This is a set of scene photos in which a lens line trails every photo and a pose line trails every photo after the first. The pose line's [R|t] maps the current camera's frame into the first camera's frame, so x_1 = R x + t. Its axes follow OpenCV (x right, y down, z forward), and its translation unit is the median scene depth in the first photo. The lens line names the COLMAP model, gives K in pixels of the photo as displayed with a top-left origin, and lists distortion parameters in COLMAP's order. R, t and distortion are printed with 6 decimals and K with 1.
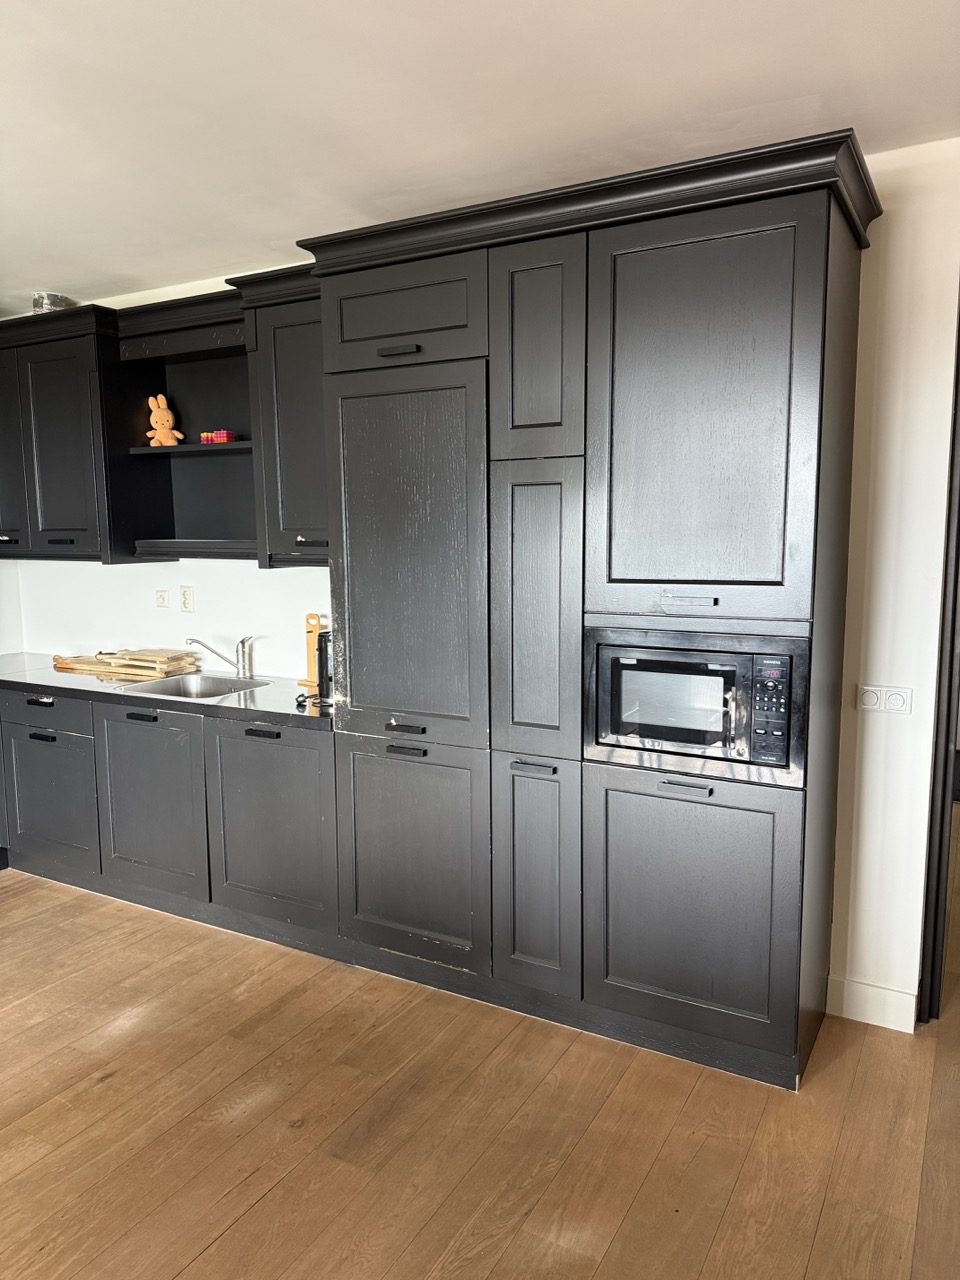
lens RADIAL K [[906.7, 0, 476.0], [0, 906.7, 643.5], [0, 0, 1]] dist [0.042775, -0.050909]
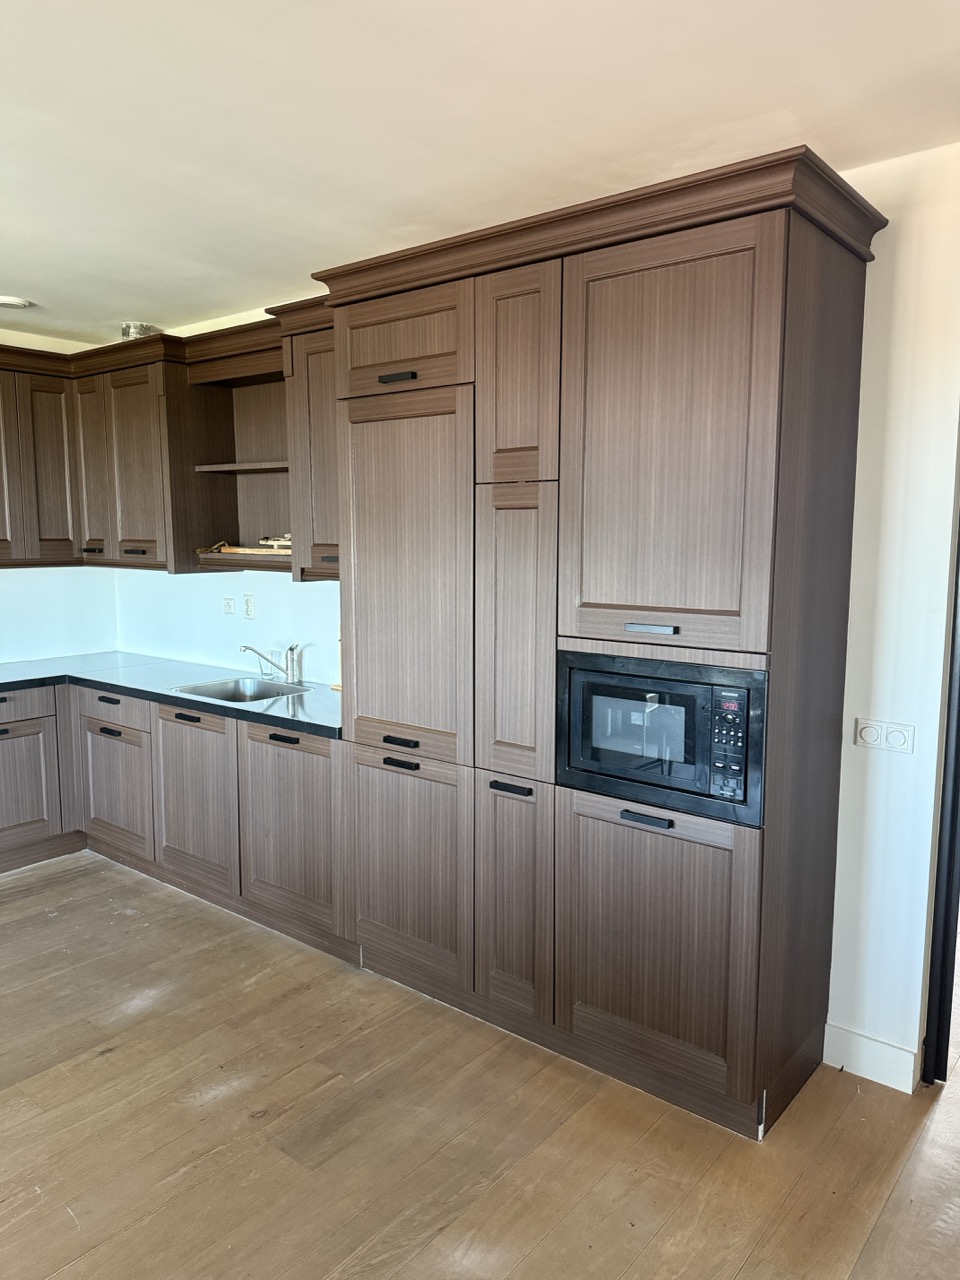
lens RADIAL K [[906.7, 0, 475.6], [0, 906.7, 639.3], [0, 0, 1]] dist [0.042775, -0.050909]
pose [[0.985791, 0.029347, -0.165393, 0.192417], [-0.030502, 0.999525, -0.004444, -0.022864], [0.165184, 0.009426, 0.986218, -0.001810]]
